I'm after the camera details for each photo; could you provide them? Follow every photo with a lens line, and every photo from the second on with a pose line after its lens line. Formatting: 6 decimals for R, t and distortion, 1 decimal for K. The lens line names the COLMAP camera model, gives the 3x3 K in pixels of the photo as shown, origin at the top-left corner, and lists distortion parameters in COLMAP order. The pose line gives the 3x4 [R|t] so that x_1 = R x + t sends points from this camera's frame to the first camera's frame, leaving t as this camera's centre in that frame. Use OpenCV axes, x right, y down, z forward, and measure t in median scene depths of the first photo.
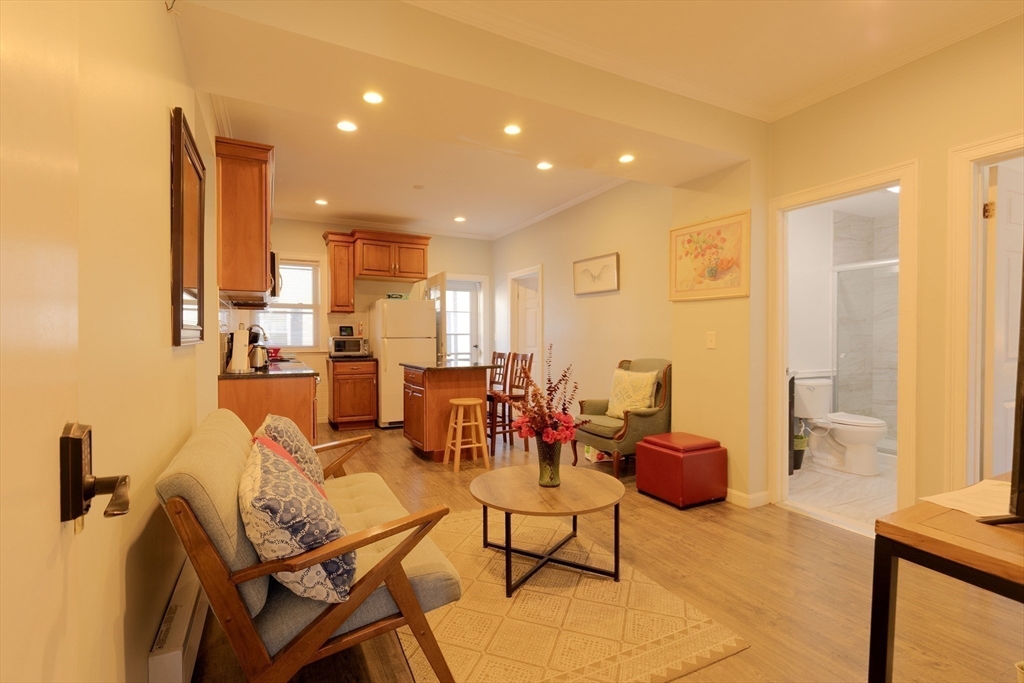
lens RADIAL K [[481.6, 0, 512.7], [0, 481.6, 343.2], [0, 0, 1]] dist [-0.000019, -0.000113]
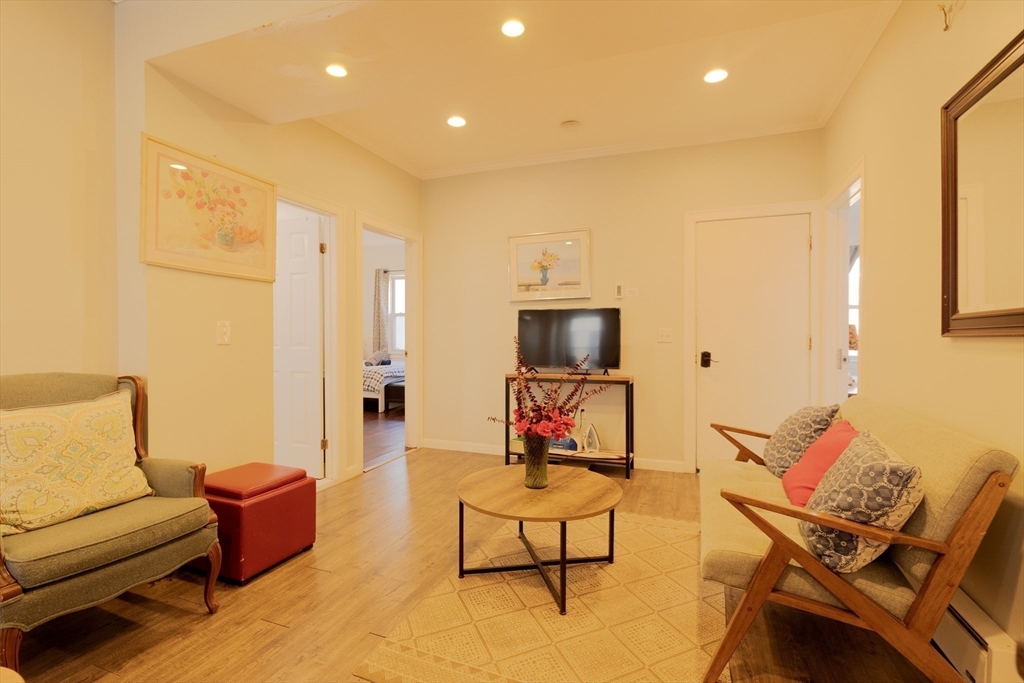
lens RADIAL K [[481.6, 0, 512.7], [0, 481.6, 343.2], [0, 0, 1]] dist [-0.000019, -0.000113]
pose [[-0.668289, -0.014350, 0.743763, -0.411191], [0.007056, 0.999647, 0.025626, -0.006014], [-0.743868, 0.022374, -0.667952, 1.159701]]
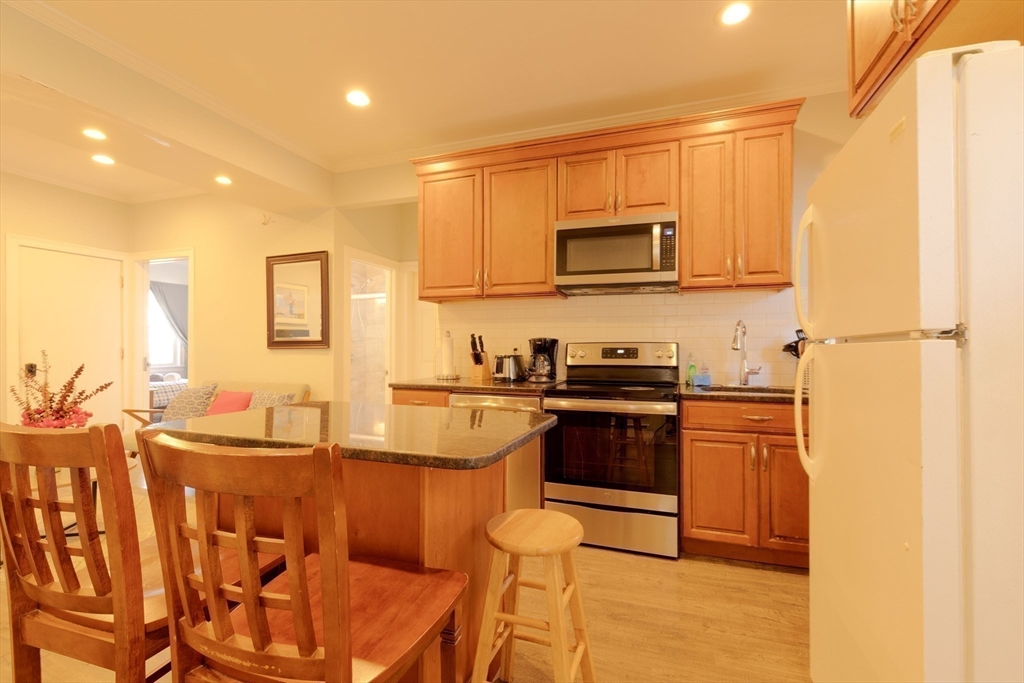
lens RADIAL K [[459.5, 0, 512.0], [0, 459.5, 341.5], [0, 0, 1]] dist [0.014950, -0.000198]
pose [[-0.732510, -0.009134, -0.680695, 0.012098], [-0.007907, 0.999957, -0.004909, -0.013956], [0.680710, 0.001787, -0.732551, 1.794677]]
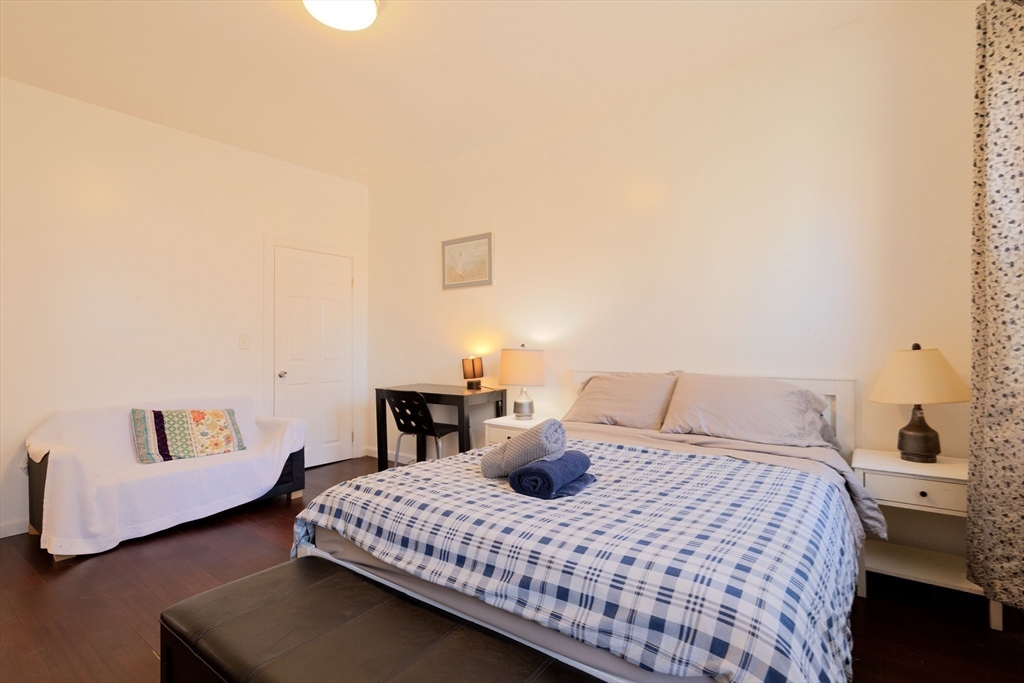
lens RADIAL K [[481.6, 0, 512.7], [0, 481.6, 343.2], [0, 0, 1]] dist [-0.000019, -0.000113]
pose [[0.898935, -0.001260, 0.438081, 1.272294], [0.007314, 0.999900, -0.012131, 0.005683], [-0.438022, 0.014109, 0.898854, -0.210893]]
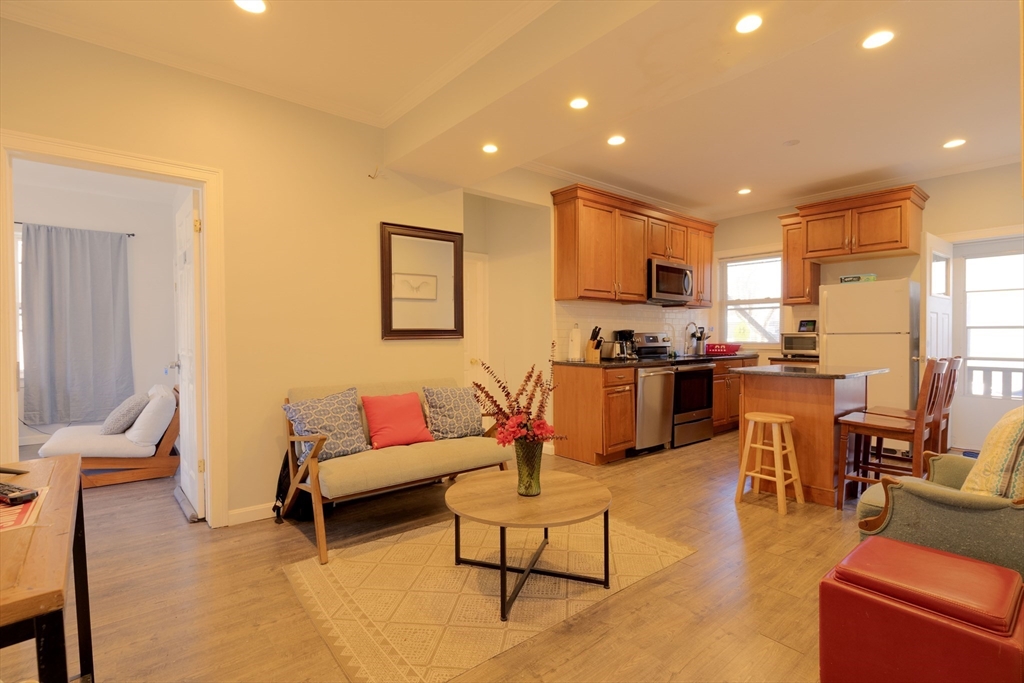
lens RADIAL K [[481.6, 0, 512.7], [0, 481.6, 343.2], [0, 0, 1]] dist [-0.000019, -0.000113]
pose [[0.213838, 0.015440, -0.976747, 0.678832], [-0.007235, 0.999873, 0.014222, -0.004749], [0.976842, 0.004026, 0.213922, 0.539793]]
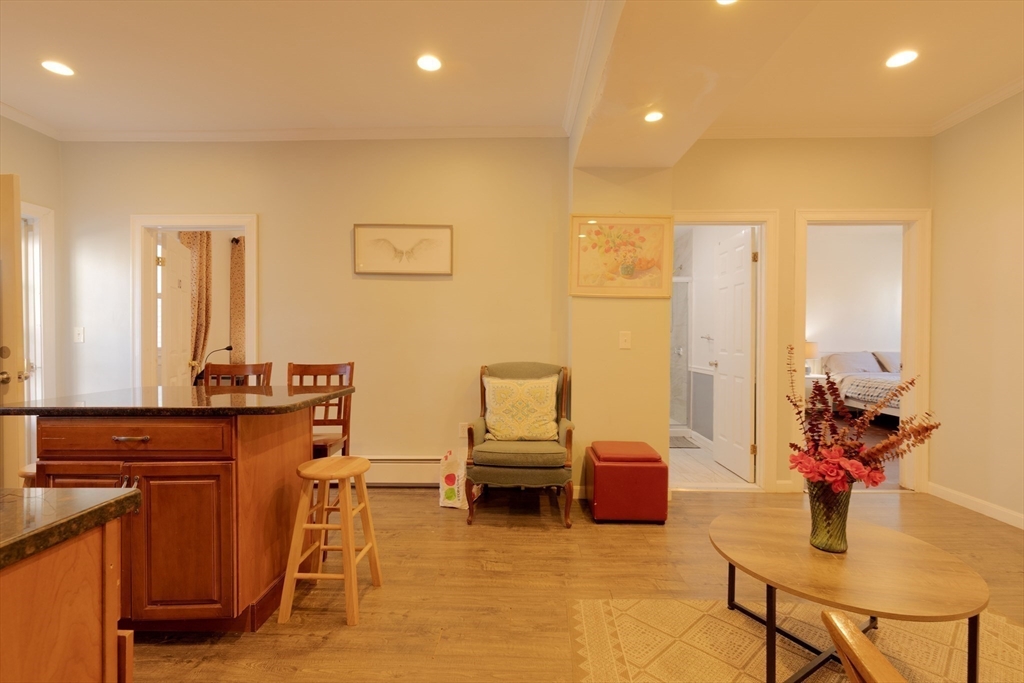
lens RADIAL K [[459.5, 0, 512.0], [0, 459.5, 341.5], [0, 0, 1]] dist [0.014950, -0.000198]
pose [[0.477273, -0.003453, 0.878748, -0.511649], [0.005911, 0.999982, 0.000718, -0.004912], [-0.878735, 0.004852, 0.477285, 0.758110]]
